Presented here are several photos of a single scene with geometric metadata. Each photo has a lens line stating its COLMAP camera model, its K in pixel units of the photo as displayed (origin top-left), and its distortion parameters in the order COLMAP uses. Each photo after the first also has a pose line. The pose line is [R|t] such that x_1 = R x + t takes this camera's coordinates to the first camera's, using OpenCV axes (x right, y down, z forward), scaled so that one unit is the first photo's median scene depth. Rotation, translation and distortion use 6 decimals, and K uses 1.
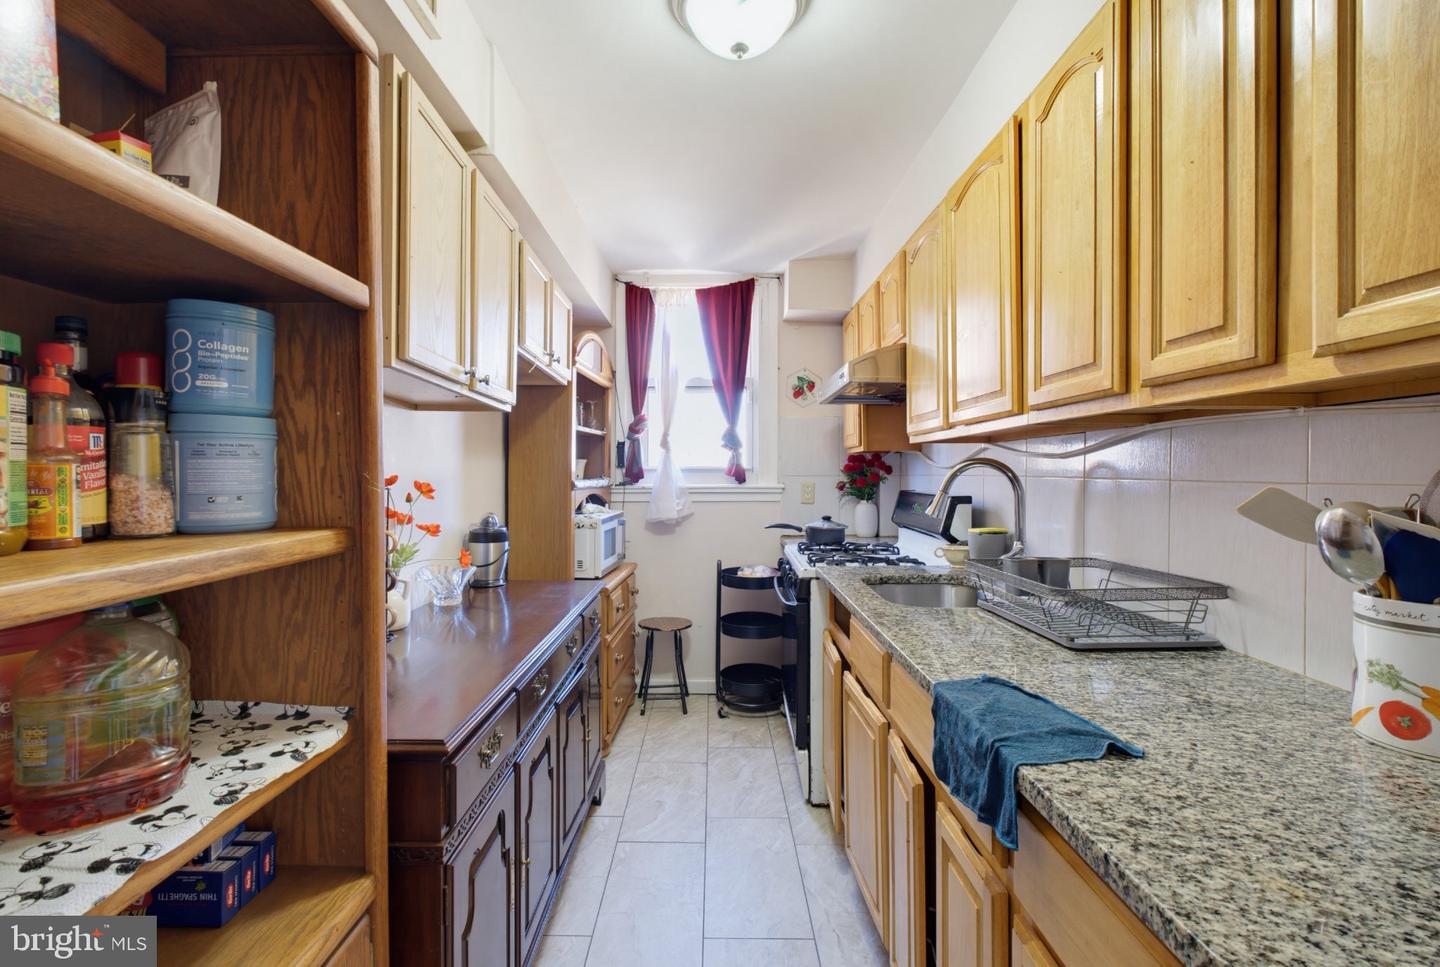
lens RADIAL K [[635.0, 0, 716.6], [0, 635.0, 478.0], [0, 0, 1]] dist [0.000124, 0.001497]
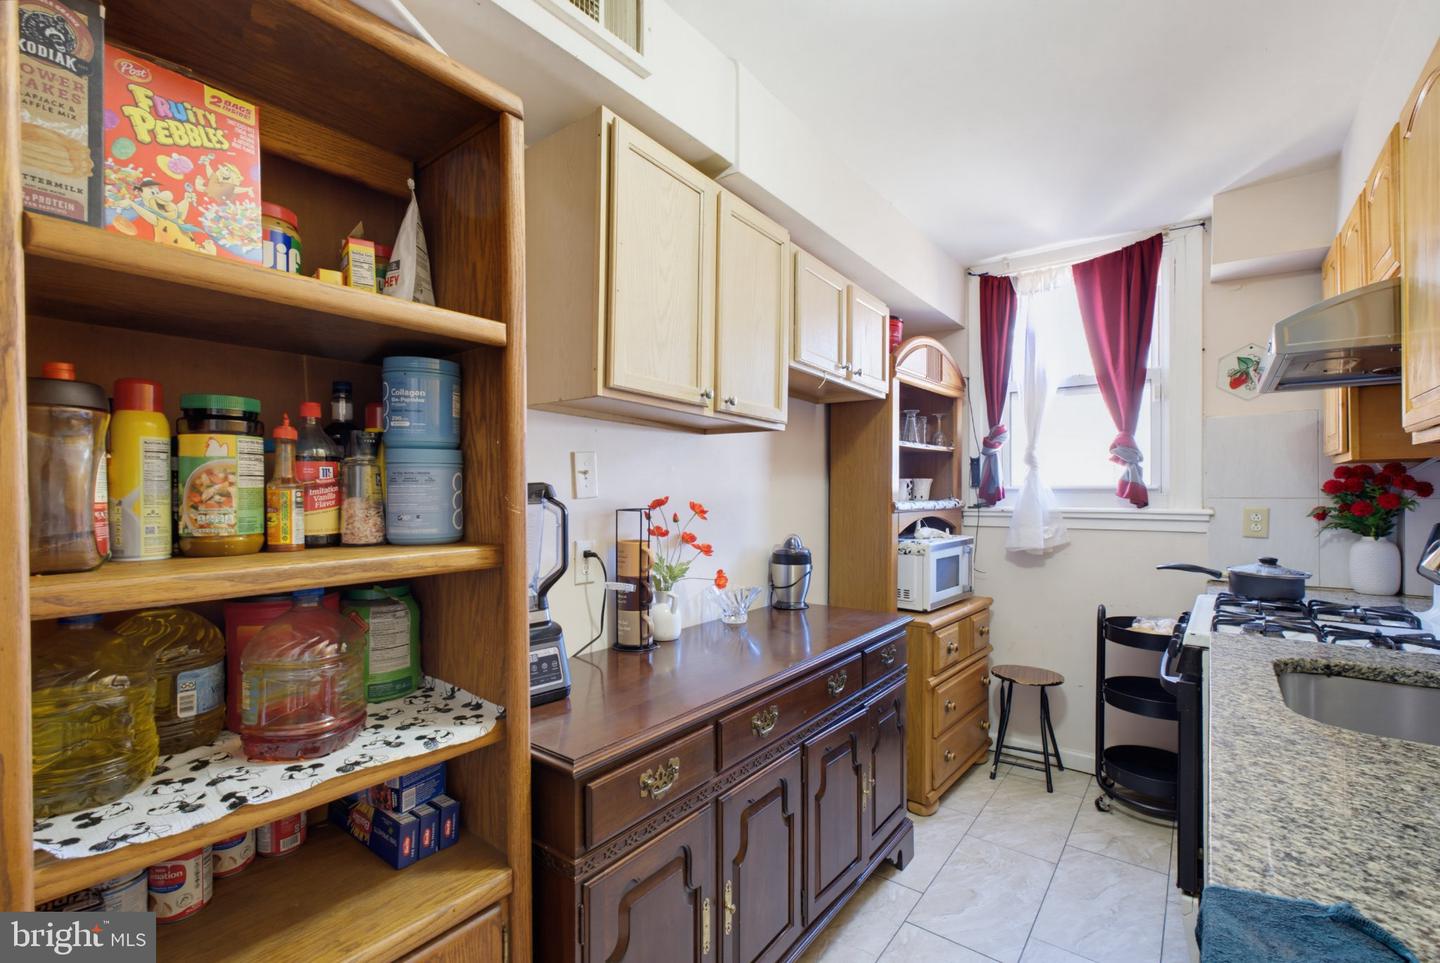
lens RADIAL K [[635.0, 0, 719.6], [0, 635.0, 491.6], [0, 0, 1]] dist [0.000124, 0.001497]
pose [[0.792805, -0.001186, -0.609474, 0.158464], [-0.004399, 0.999961, -0.007668, -0.003531], [0.609459, 0.008761, 0.792769, 0.143345]]
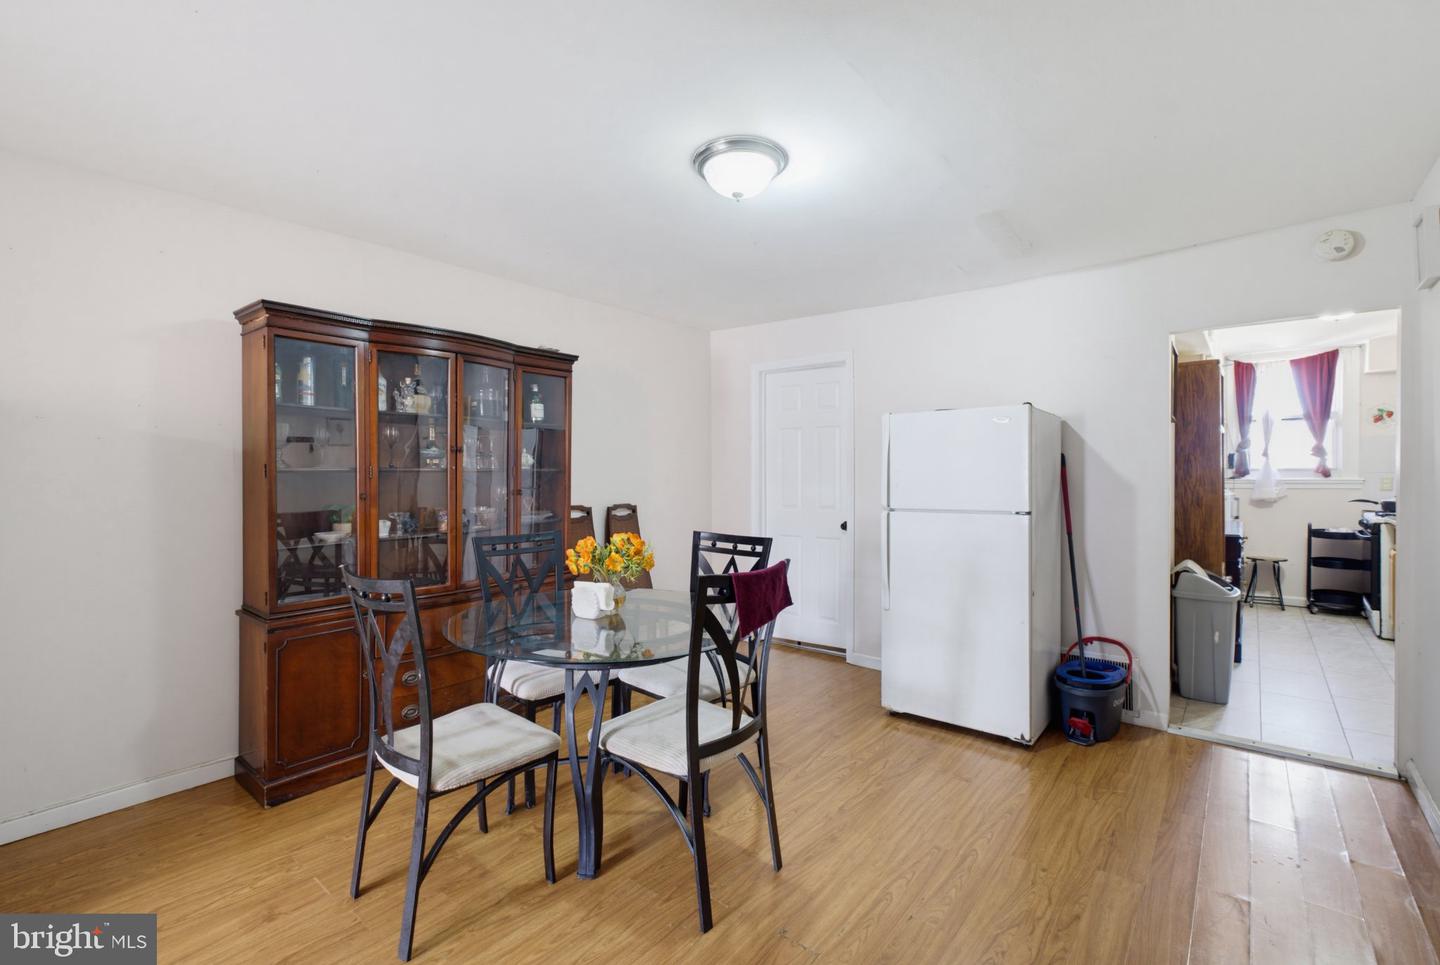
lens RADIAL K [[635.0, 0, 722.5], [0, 635.0, 480.1], [0, 0, 1]] dist [0.000124, 0.001497]
pose [[0.764966, 0.000577, -0.644071, -0.148612], [-0.000672, 1.000000, 0.000097, 0.023987], [0.644071, 0.000359, 0.764966, -1.888464]]
